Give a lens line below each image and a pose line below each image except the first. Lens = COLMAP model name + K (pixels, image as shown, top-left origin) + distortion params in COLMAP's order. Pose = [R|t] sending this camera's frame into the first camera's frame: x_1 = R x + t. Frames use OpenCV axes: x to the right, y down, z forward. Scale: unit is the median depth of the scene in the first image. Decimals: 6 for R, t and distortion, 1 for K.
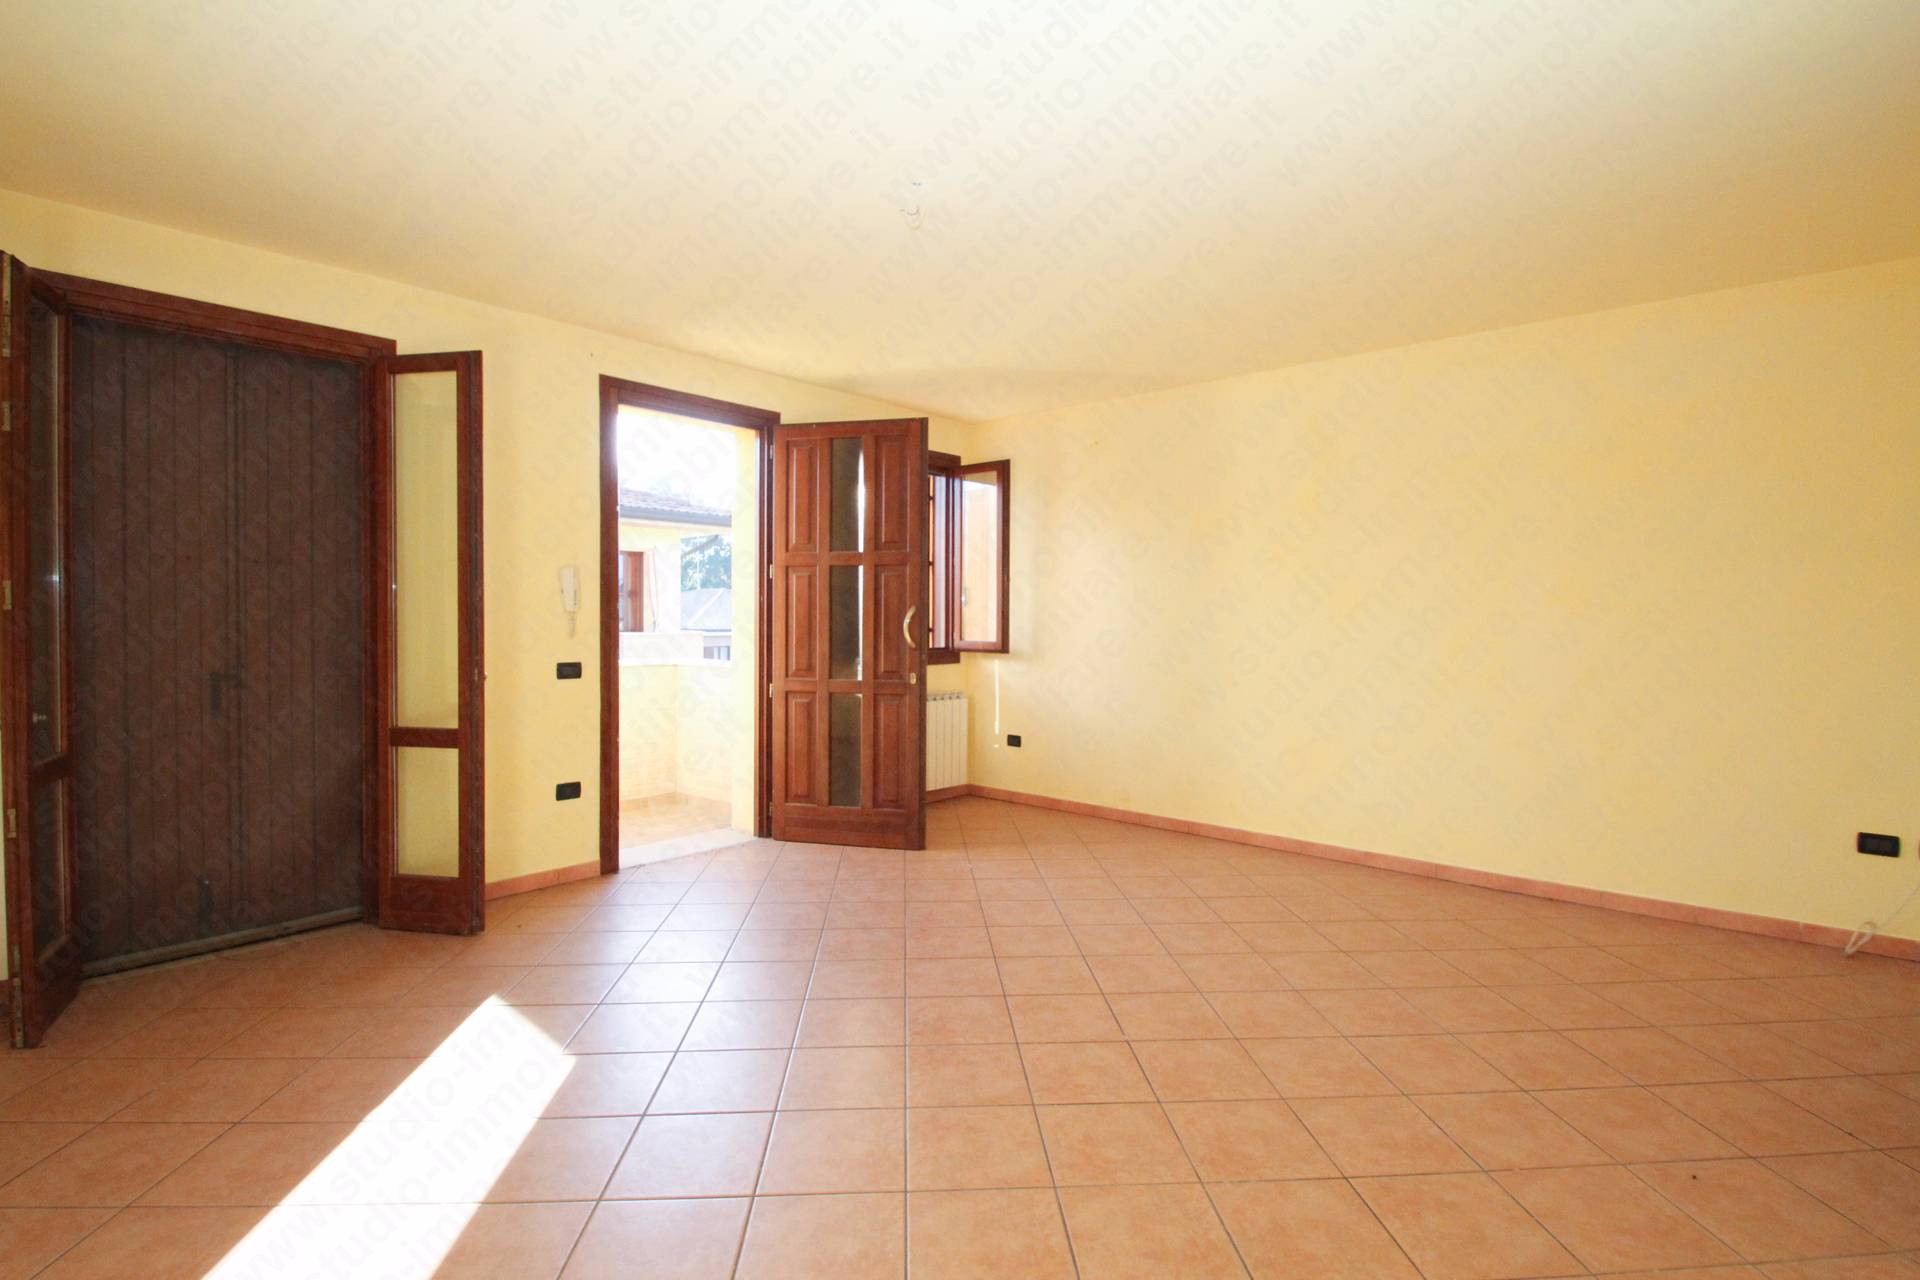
lens RADIAL K [[899.1, 0, 958.8], [0, 899.1, 638.3], [0, 0, 1]] dist [0.004680, -0.003258]
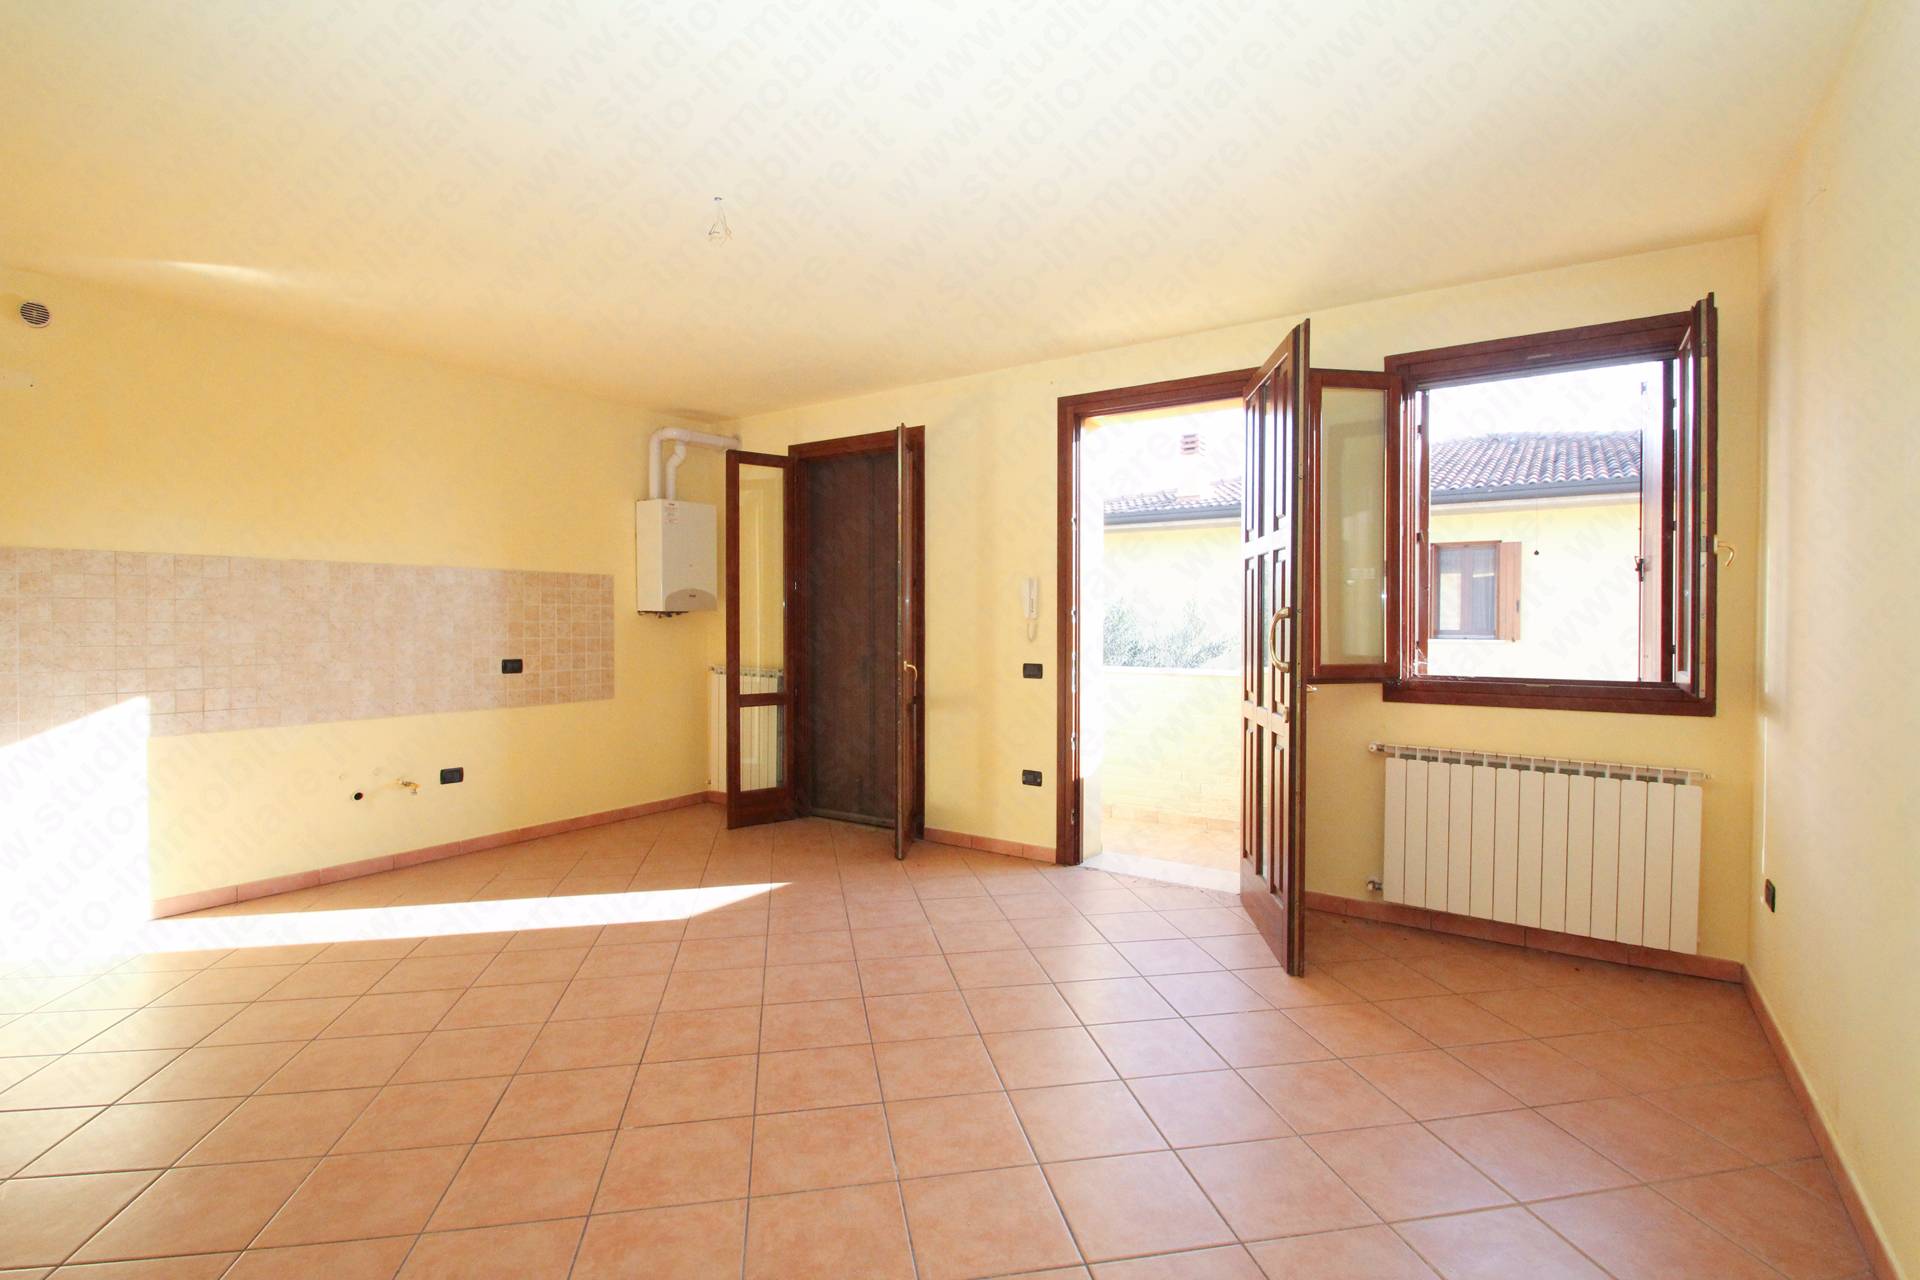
lens RADIAL K [[899.1, 0, 956.6], [0, 899.1, 643.3], [0, 0, 1]] dist [0.004680, -0.003258]
pose [[0.121902, 0.020922, -0.992322, 0.667026], [-0.029205, 0.999421, 0.017484, -0.015511], [0.992112, 0.026850, 0.122442, 0.765500]]
